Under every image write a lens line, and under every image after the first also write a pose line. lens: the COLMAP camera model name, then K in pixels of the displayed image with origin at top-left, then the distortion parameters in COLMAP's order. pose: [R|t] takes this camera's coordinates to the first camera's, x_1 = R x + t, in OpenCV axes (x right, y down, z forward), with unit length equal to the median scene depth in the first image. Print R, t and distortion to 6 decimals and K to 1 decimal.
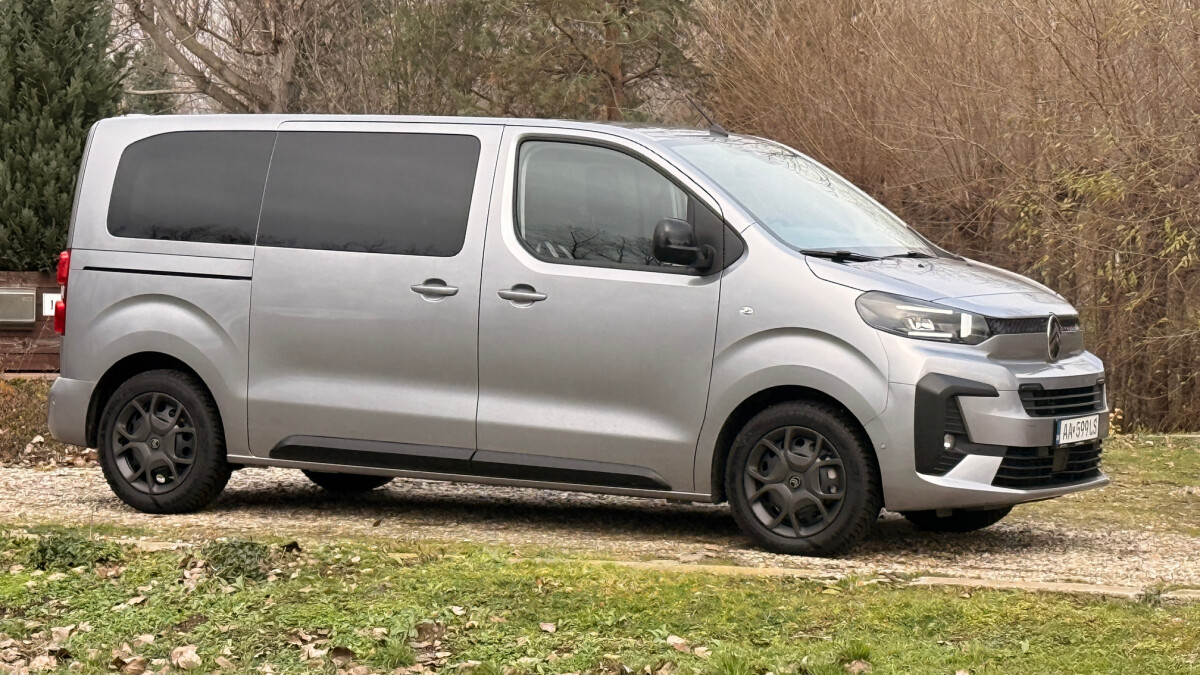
lens RADIAL K [[3685.5, 0, 600.0], [0, 3685.5, 337.5], [0, 0, 1]] dist [-0.044392, -0.332172]
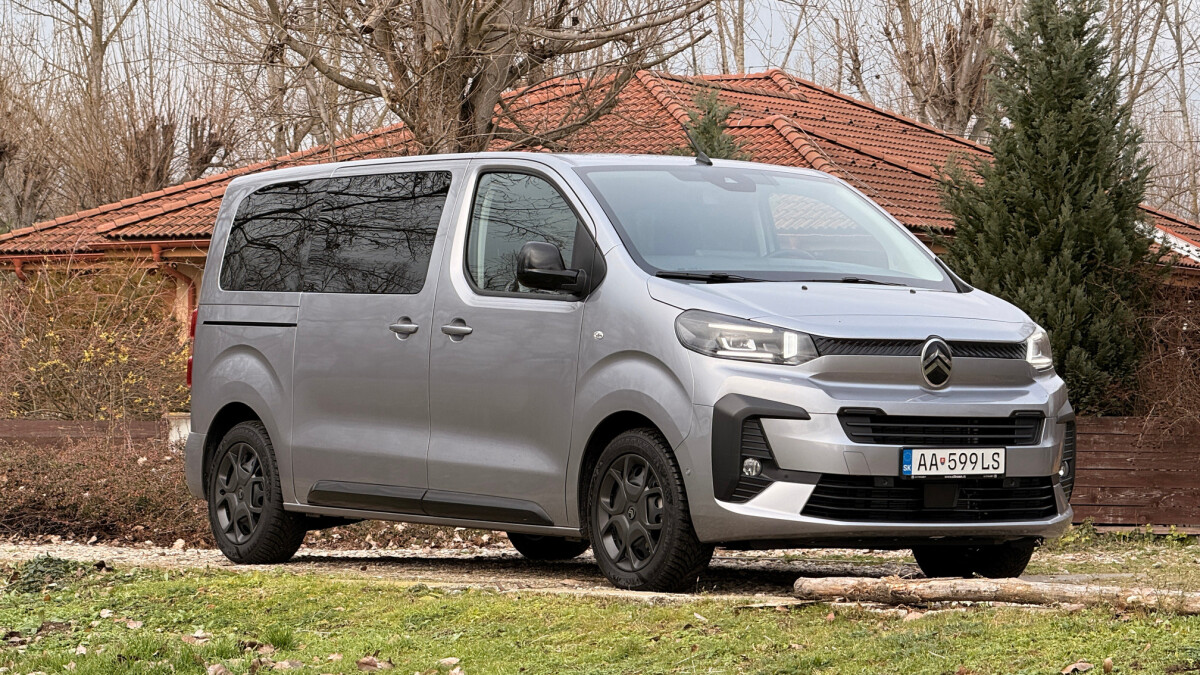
lens RADIAL K [[4214.3, 0, 600.0], [0, 4214.3, 337.5], [0, 0, 1]] dist [0.207986, 2.955866]
pose [[0.878760, -0.017983, -0.476926, 0.566091], [-0.012034, 0.998137, -0.059809, 0.059238], [0.477113, 0.058298, 0.876906, 0.036605]]
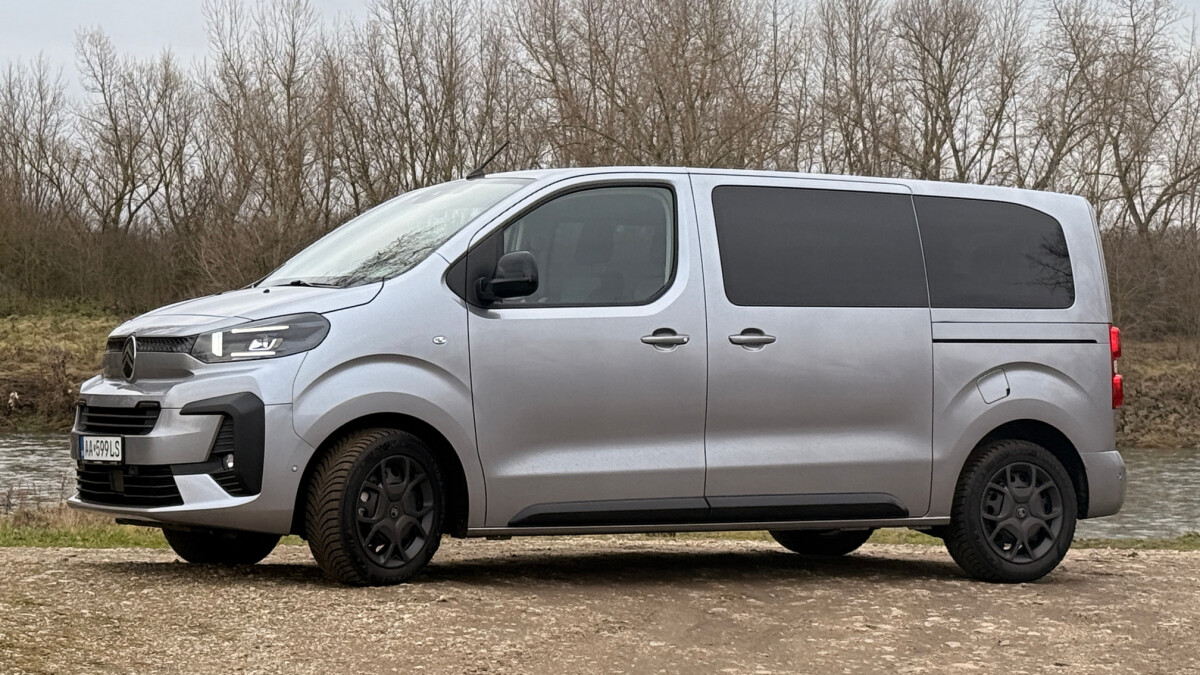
lens RADIAL K [[3080.5, 0, 600.0], [0, 3080.5, 337.5], [0, 0, 1]] dist [0.106386, 0.451659]
pose [[-0.545077, -0.049447, -0.836926, 0.769247], [-0.063954, 0.997803, -0.017299, 0.001005], [0.835943, 0.044095, -0.547042, 1.599790]]
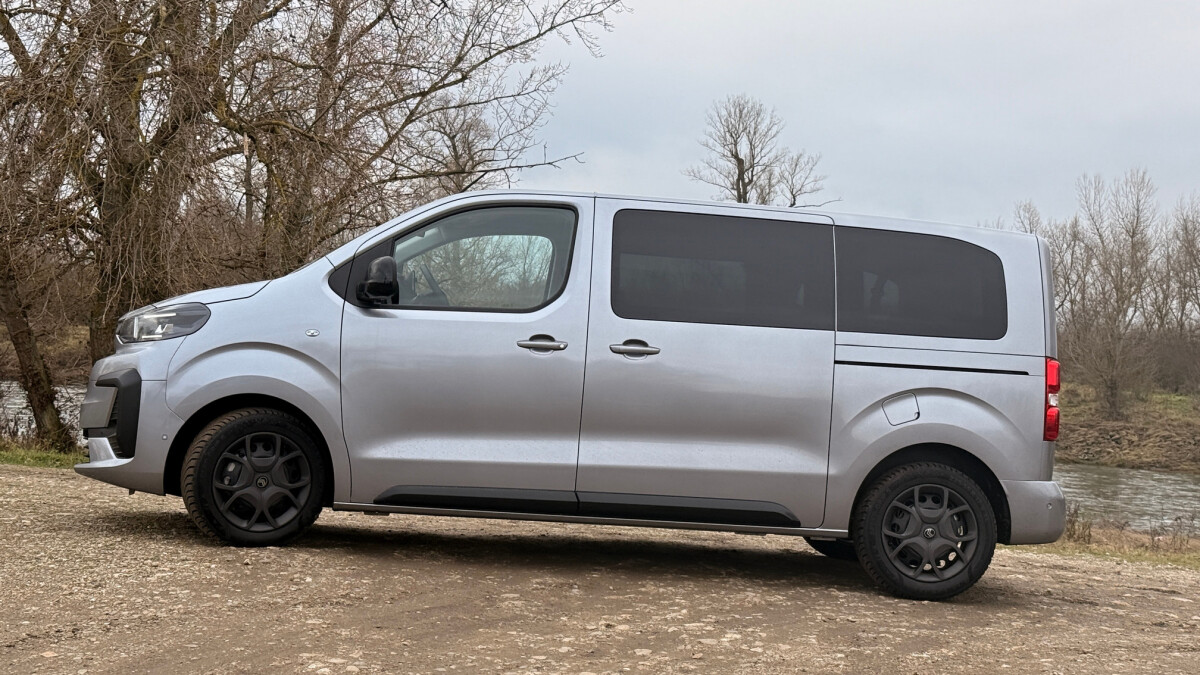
lens RADIAL K [[1867.3, 0, 600.0], [0, 1867.3, 337.5], [0, 0, 1]] dist [0.095297, -0.005021]
pose [[-0.835877, -0.105082, -0.538764, 0.330745], [-0.117878, 0.992970, -0.010788, -0.012773], [0.536110, 0.054491, -0.842387, 1.635891]]
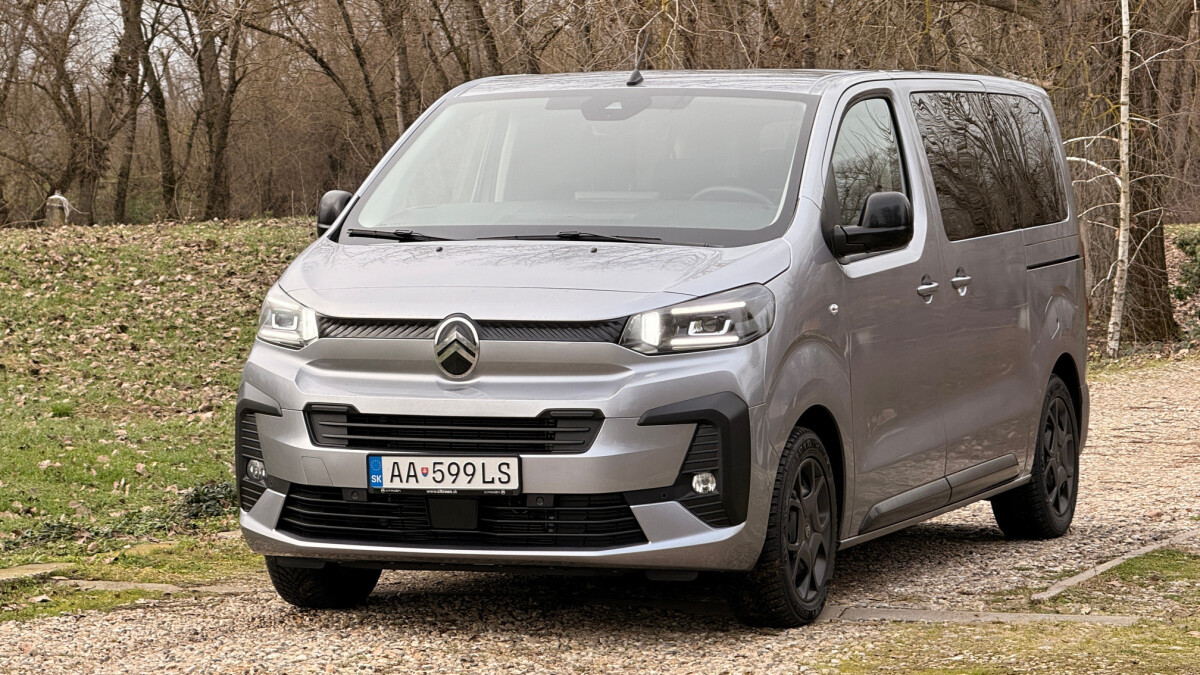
lens RADIAL K [[4214.3, 0, 600.0], [0, 4214.3, 337.5], [0, 0, 1]] dist [0.207986, 2.955866]
pose [[0.129304, 0.022140, -0.991358, 0.986629], [-0.032620, 0.999305, 0.018063, -0.018577], [0.991068, 0.030002, 0.129936, 0.941946]]
